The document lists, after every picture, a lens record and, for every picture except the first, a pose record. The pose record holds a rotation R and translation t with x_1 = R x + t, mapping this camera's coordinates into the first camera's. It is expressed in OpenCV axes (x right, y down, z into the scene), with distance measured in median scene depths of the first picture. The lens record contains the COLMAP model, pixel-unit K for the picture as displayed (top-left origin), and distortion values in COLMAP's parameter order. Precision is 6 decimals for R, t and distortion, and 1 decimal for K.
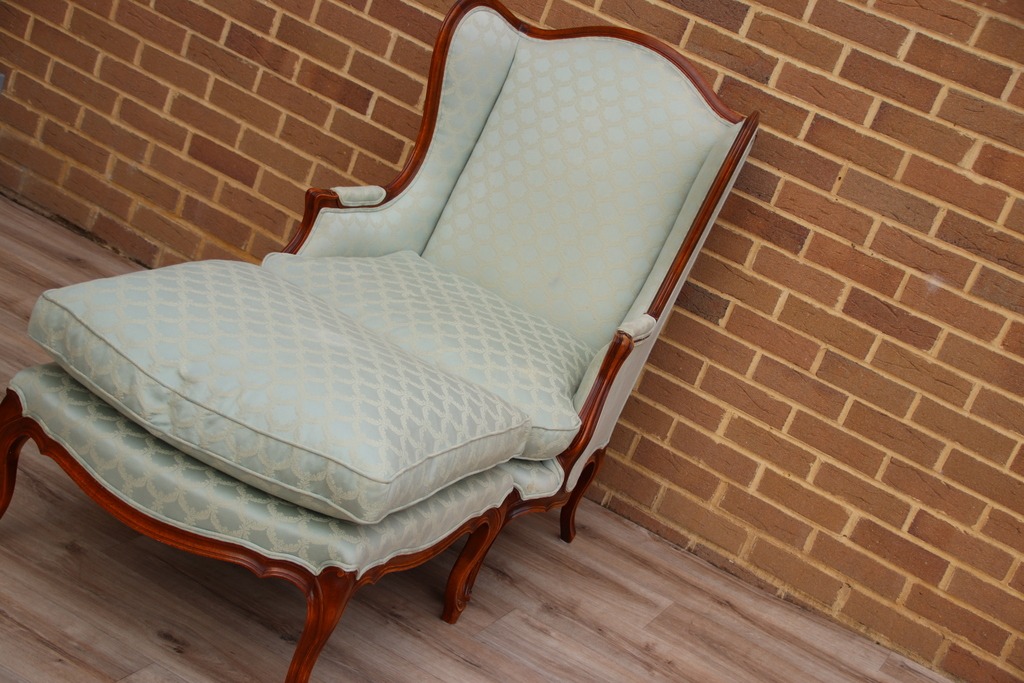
lens RADIAL K [[1648.4, 0, 501.4], [0, 1648.4, 359.5], [0, 0, 1]] dist [0.323754, 0.000000]
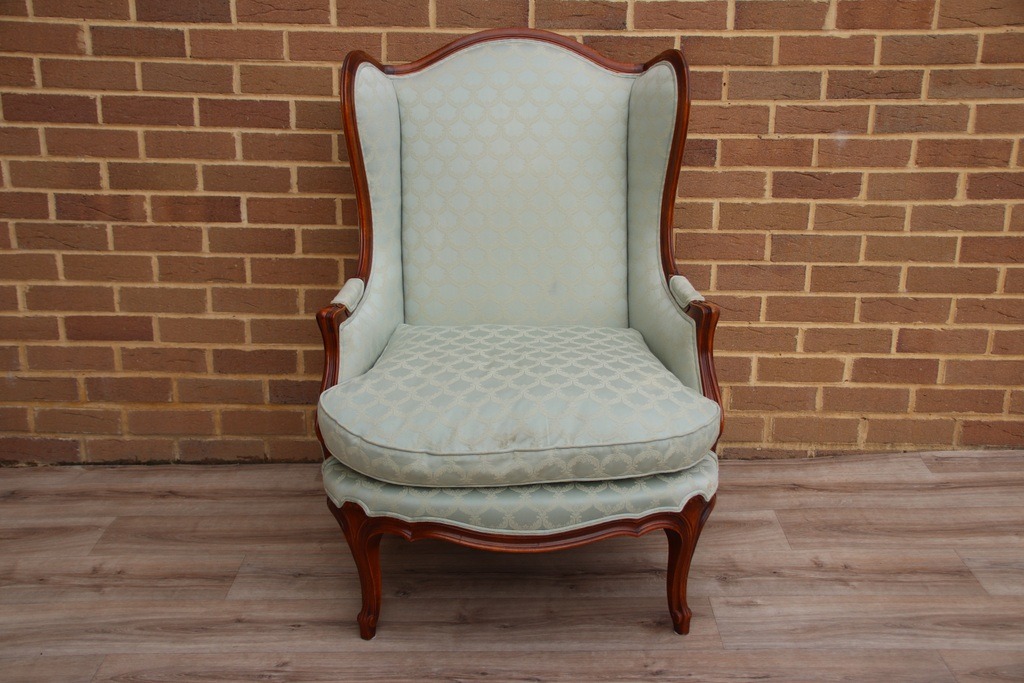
lens RADIAL K [[1226.7, 0, 504.8], [0, 1226.7, 355.0], [0, 0, 1]] dist [0.133410, 0.000000]
pose [[0.845005, -0.452315, 0.285268, -0.213594], [0.434141, 0.891719, 0.127904, -0.113535], [-0.312232, 0.015767, 0.949875, 0.292407]]
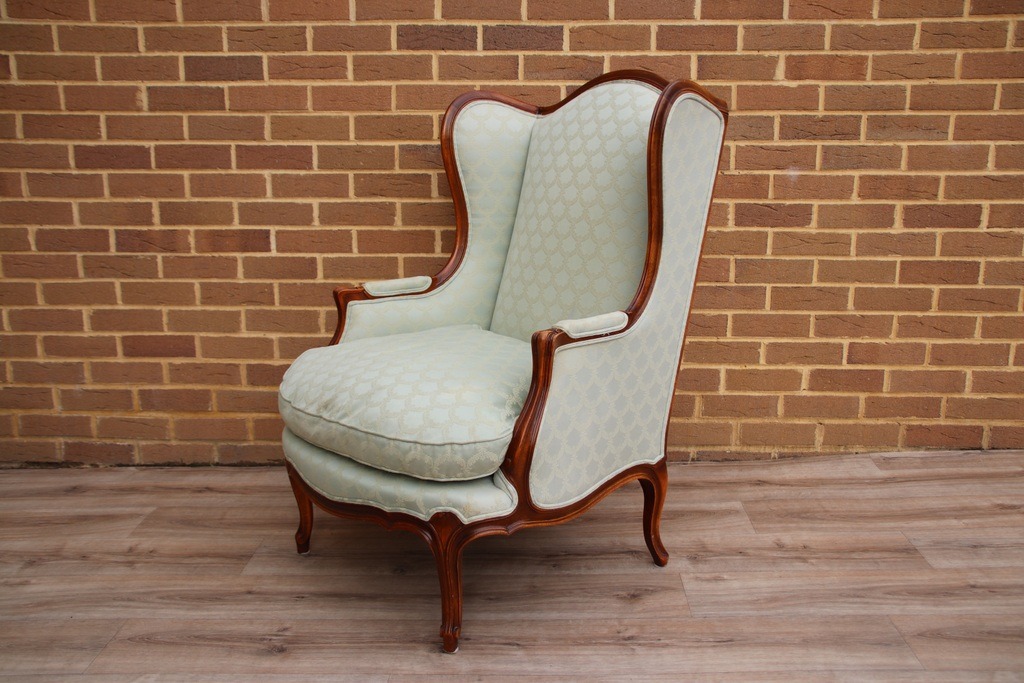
lens RADIAL K [[988.2, 0, 508.9], [0, 988.2, 357.1], [0, 0, 1]] dist [-0.001804, 0.000000]
pose [[0.850881, -0.435591, 0.293704, -0.189853], [0.439428, 0.896497, 0.056538, -0.055408], [-0.287932, 0.080954, 0.954223, 0.358734]]
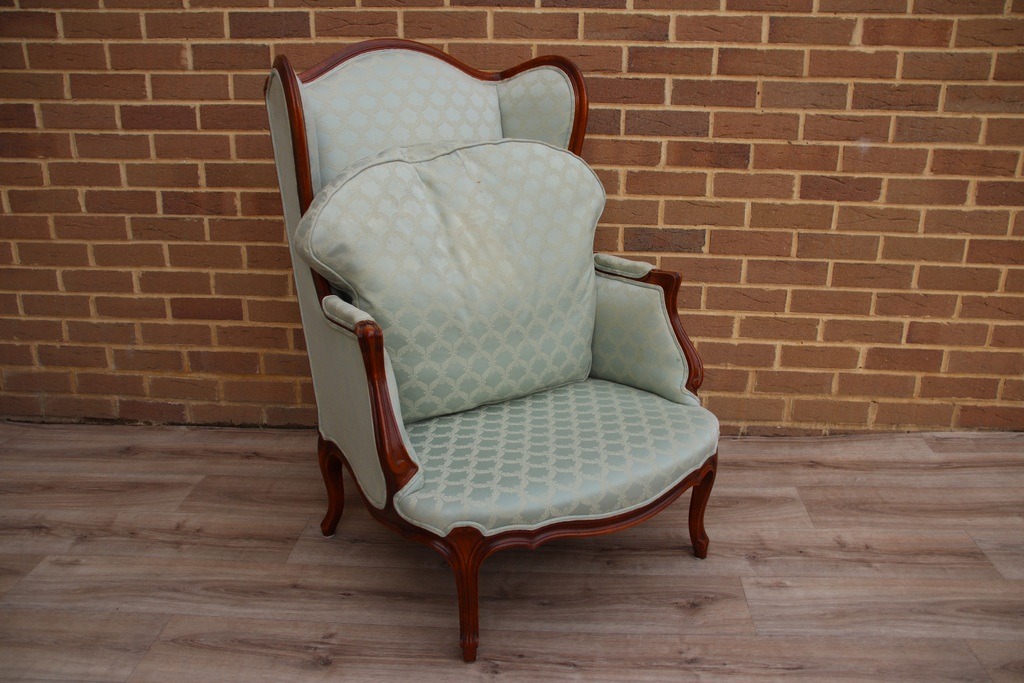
lens RADIAL K [[883.8, 0, 504.1], [0, 883.8, 355.7], [0, 0, 1]] dist [-0.092525, 0.091447]
pose [[0.868529, -0.443565, 0.221149, -0.158749], [0.424610, 0.896047, 0.129637, -0.096117], [-0.255662, -0.018691, 0.966585, 0.452833]]
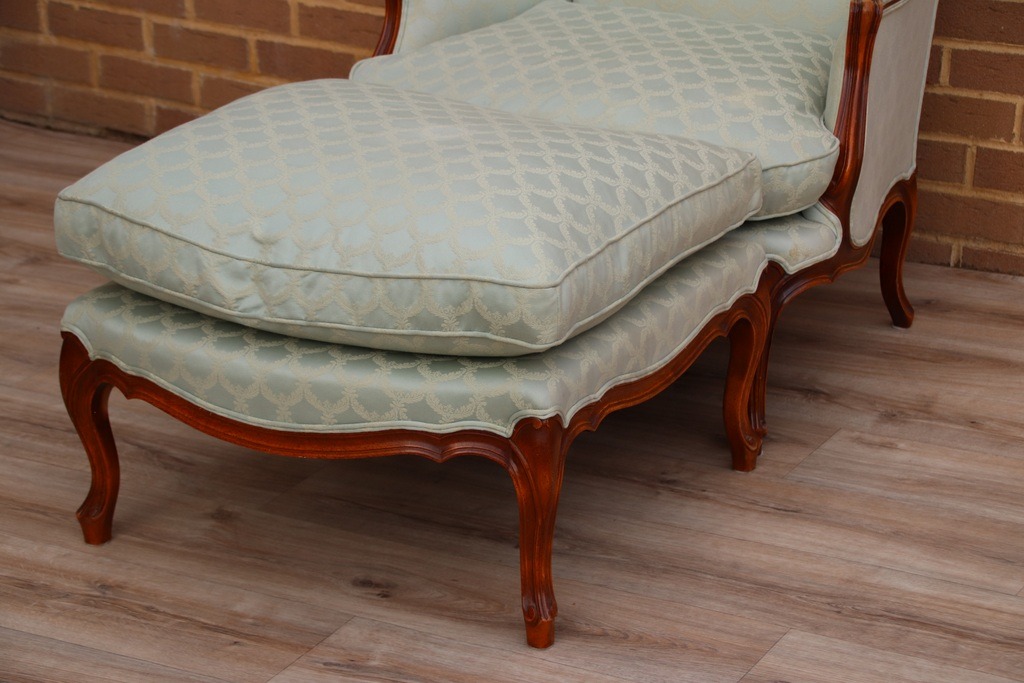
lens RADIAL K [[2534.0, 0, 518.8], [0, 2534.0, 352.7], [0, 0, 1]] dist [0.680125, 0.000000]
pose [[0.936397, -0.310786, -0.163013, 0.059847], [0.317002, 0.948337, 0.012942, 0.055386], [0.150569, -0.063795, 0.986539, -0.072305]]
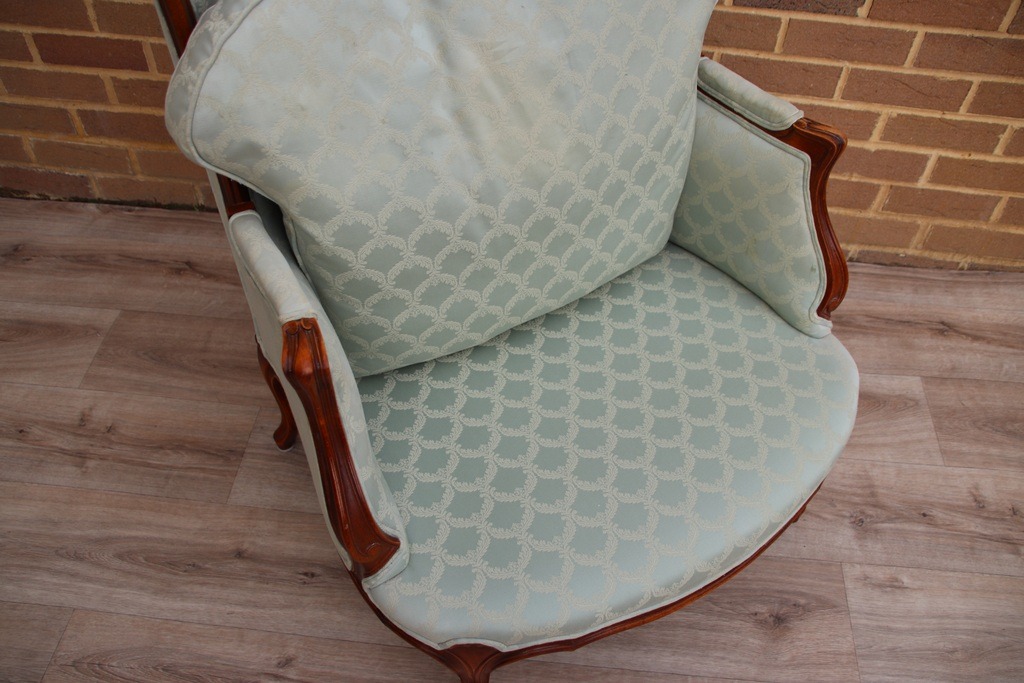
lens RADIAL K [[883.8, 0, 507.1], [0, 883.8, 346.5], [0, 0, 1]] dist [-0.092525, 0.091447]
pose [[0.887672, -0.460451, -0.004856, -0.071476], [0.390273, 0.746698, 0.538636, -0.180526], [-0.244390, -0.480027, 0.842524, 0.661078]]
